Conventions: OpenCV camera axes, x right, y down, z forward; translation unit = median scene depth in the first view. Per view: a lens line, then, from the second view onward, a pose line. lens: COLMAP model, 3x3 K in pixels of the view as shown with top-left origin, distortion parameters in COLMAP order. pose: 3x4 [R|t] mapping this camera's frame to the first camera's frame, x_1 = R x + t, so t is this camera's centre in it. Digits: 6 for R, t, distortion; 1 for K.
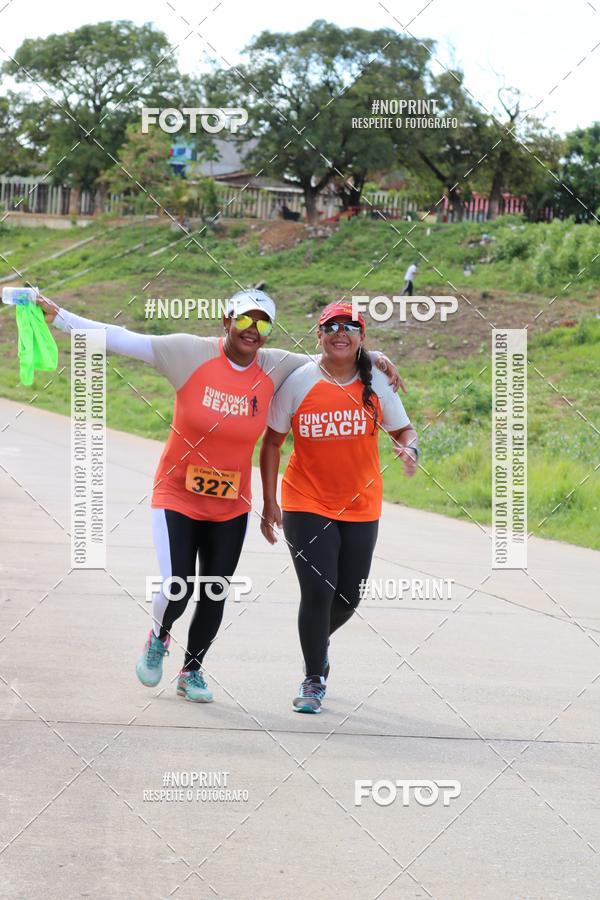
lens RADIAL K [[2166.2, 0, 300.5], [0, 2166.2, 447.9], [0, 0, 1]] dist [0.015069, 0.307203]
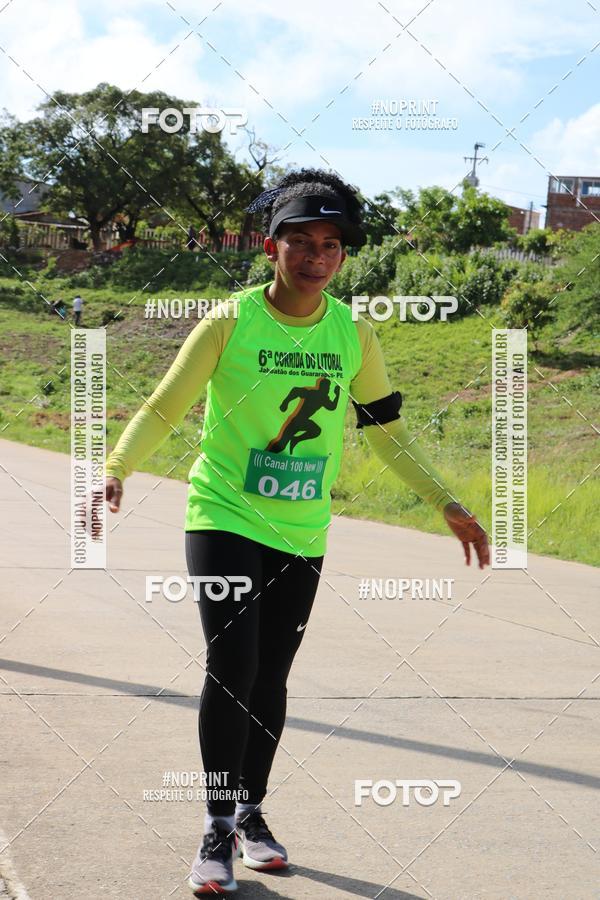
lens RADIAL K [[1677.3, 0, 297.5], [0, 1677.3, 451.5], [0, 0, 1]] dist [-0.014563, -0.028646]
pose [[0.990649, -0.007441, 0.136236, -0.013141], [0.006239, 0.999938, 0.009252, -0.000791], [-0.136296, -0.008315, 0.990633, 0.063436]]
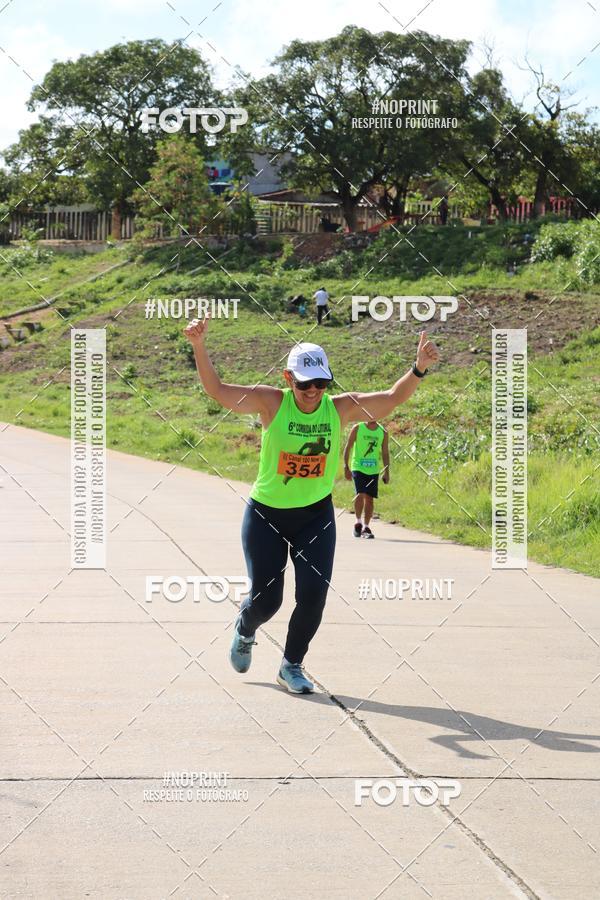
lens RADIAL K [[2071.0, 0, 298.6], [0, 2071.0, 449.9], [0, 0, 1]] dist [0.011653, 0.423002]
pose [[0.998079, -0.047825, -0.039373, 0.013876], [0.047522, 0.998833, -0.008593, 0.000794], [0.039738, 0.006706, 0.999188, 0.067097]]
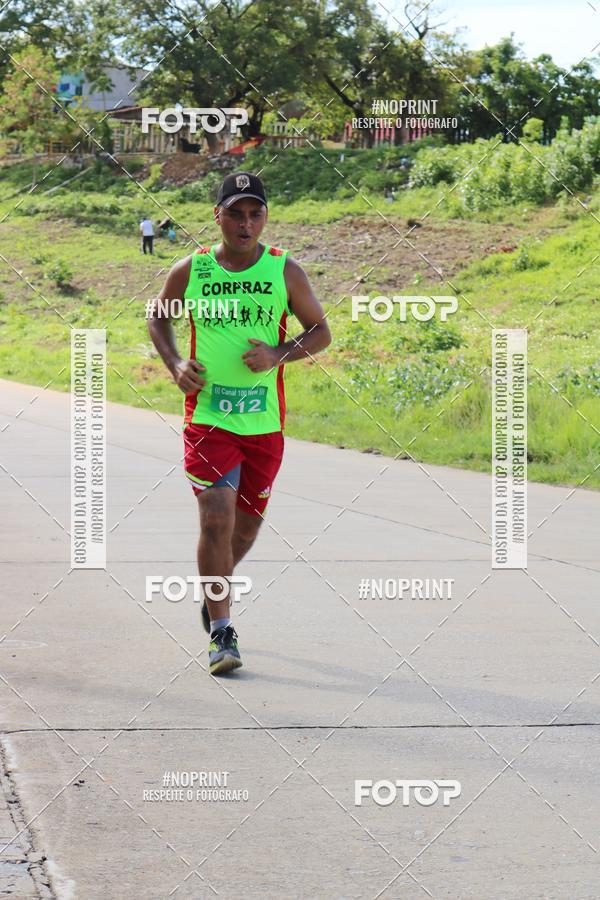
lens RADIAL K [[2165.2, 0, 295.7], [0, 2165.2, 452.7], [0, 0, 1]] dist [0.026299, 0.299637]
pose [[0.997821, -0.042387, 0.050572, -0.012787], [0.041011, 0.998768, 0.027939, -0.000365], [-0.051694, -0.025804, 0.998330, 0.066634]]
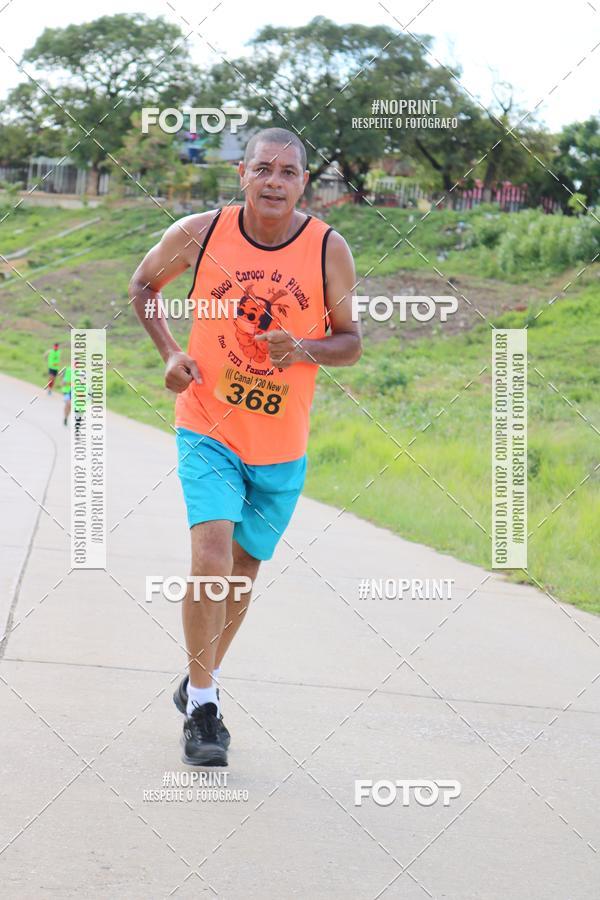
lens RADIAL K [[2159.5, 0, 298.0], [0, 2159.5, 450.8], [0, 0, 1]] dist [0.052322, -0.196314]
pose [[0.999089, 0.022810, -0.036071, 0.042781], [-0.022416, 0.999685, 0.011292, 0.002551], [0.036317, -0.010473, 0.999285, -0.055163]]
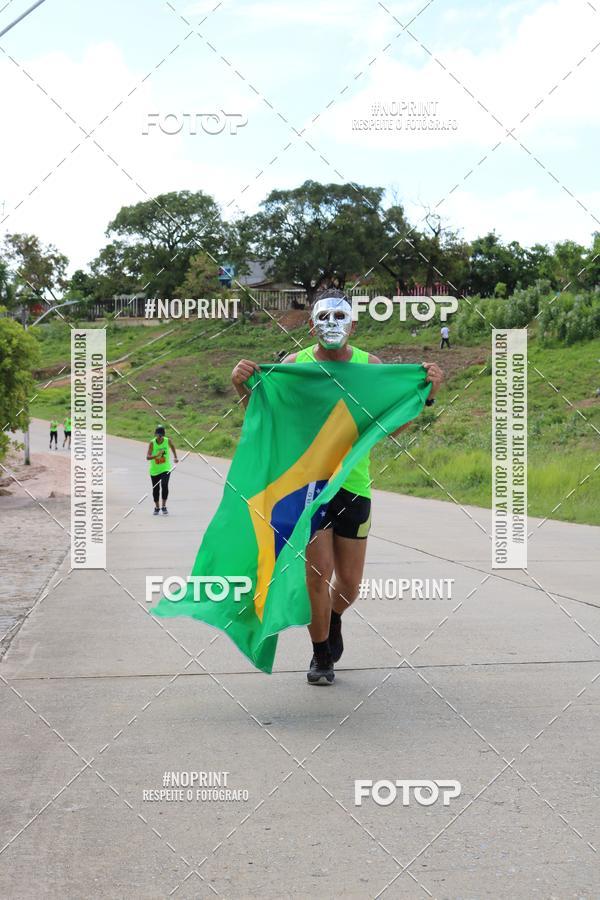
lens RADIAL K [[1378.0, 0, 298.8], [0, 1378.0, 450.8], [0, 0, 1]] dist [-0.048402, -0.001707]
pose [[0.997334, -0.071141, -0.016254, 0.004343], [0.071088, 0.997463, -0.003802, 0.000031], [0.016484, 0.002637, 0.999861, 0.010388]]
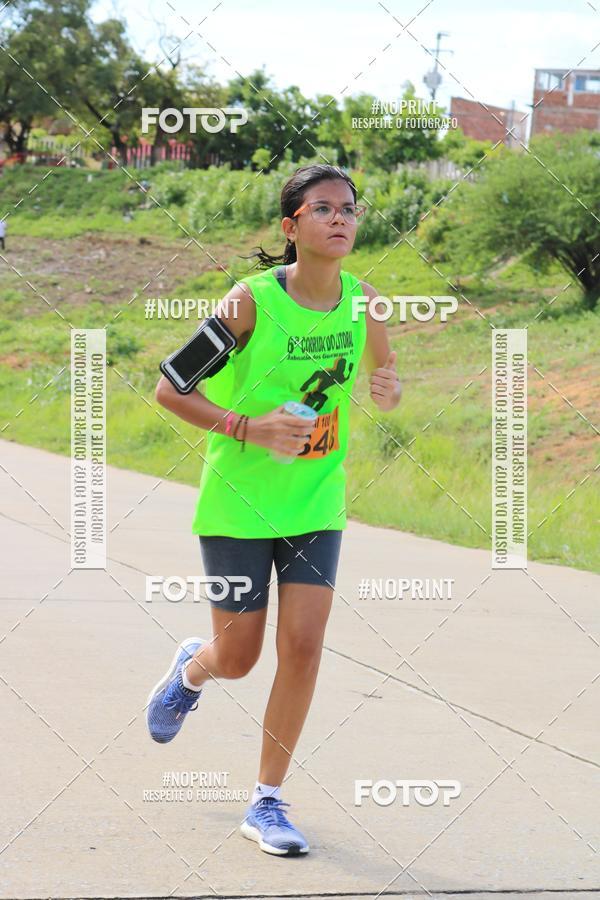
lens RADIAL K [[2161.4, 0, 297.2], [0, 2161.4, 451.6], [0, 0, 1]] dist [0.039982, -0.118226]
pose [[0.990320, -0.018696, 0.137542, 0.012657], [0.014837, 0.999468, 0.029028, 0.000649], [-0.138011, -0.026707, 0.990071, -0.024726]]
